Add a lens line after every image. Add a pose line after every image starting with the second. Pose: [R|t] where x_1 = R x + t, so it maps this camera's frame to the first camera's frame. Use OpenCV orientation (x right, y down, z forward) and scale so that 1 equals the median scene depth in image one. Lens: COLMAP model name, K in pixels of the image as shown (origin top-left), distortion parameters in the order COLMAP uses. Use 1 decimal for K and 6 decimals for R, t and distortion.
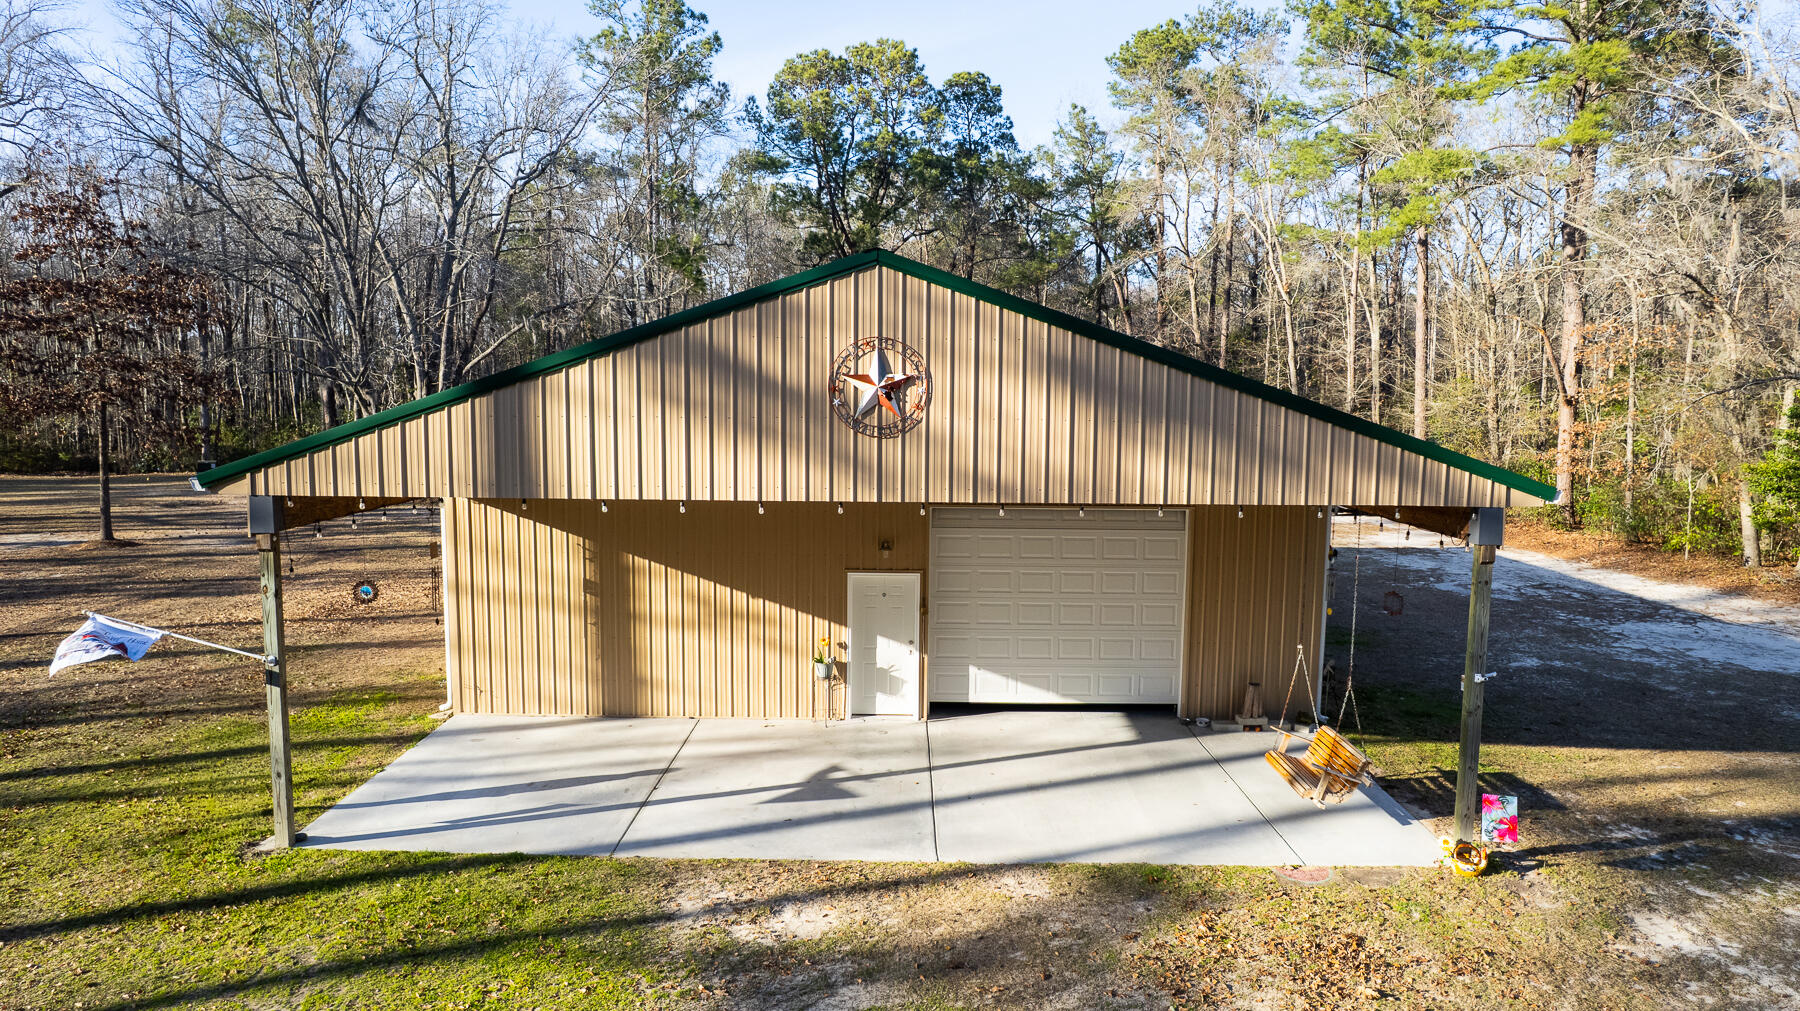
lens RADIAL K [[1147.6, 0, 912.9], [0, 1147.6, 507.1], [0, 0, 1]] dist [-0.084205, 0.081271]
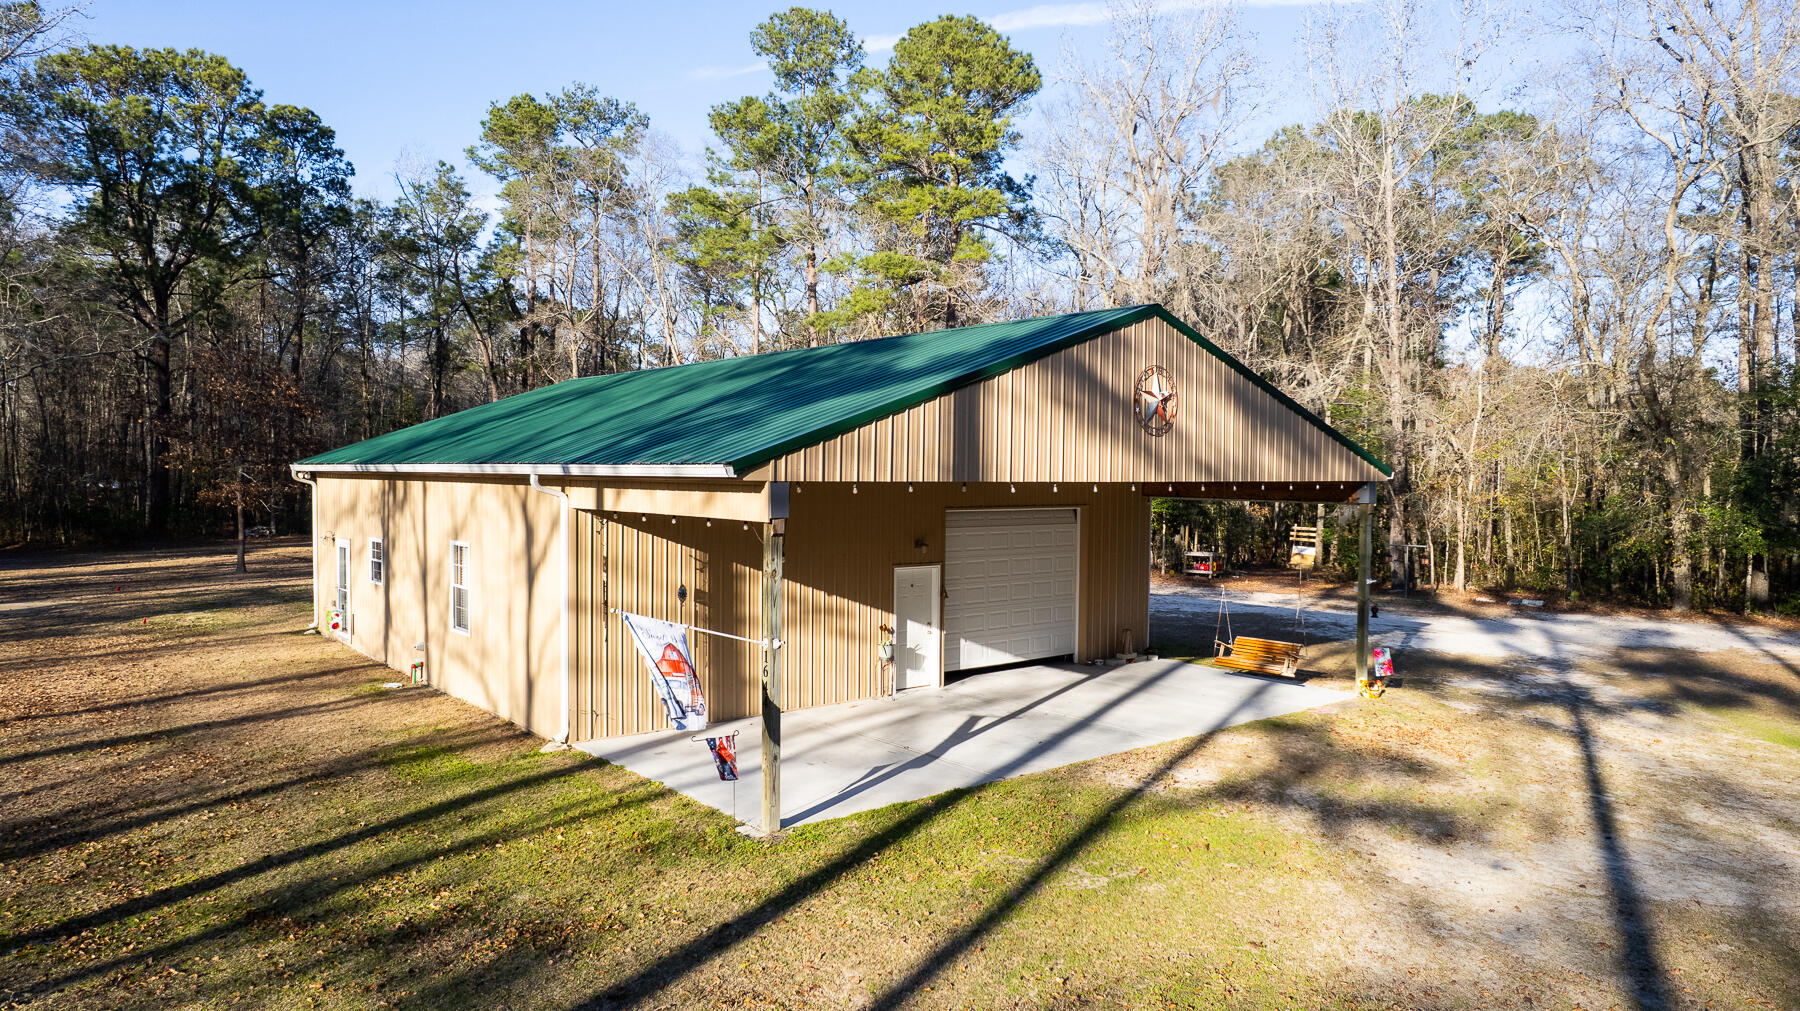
lens RADIAL K [[1147.6, 0, 912.9], [0, 1147.6, 507.1], [0, 0, 1]] dist [-0.084205, 0.081271]
pose [[0.763878, -0.024320, 0.644902, -0.844356], [0.067387, 0.996833, -0.042226, 0.048838], [-0.641833, 0.075713, 0.763098, 0.089106]]
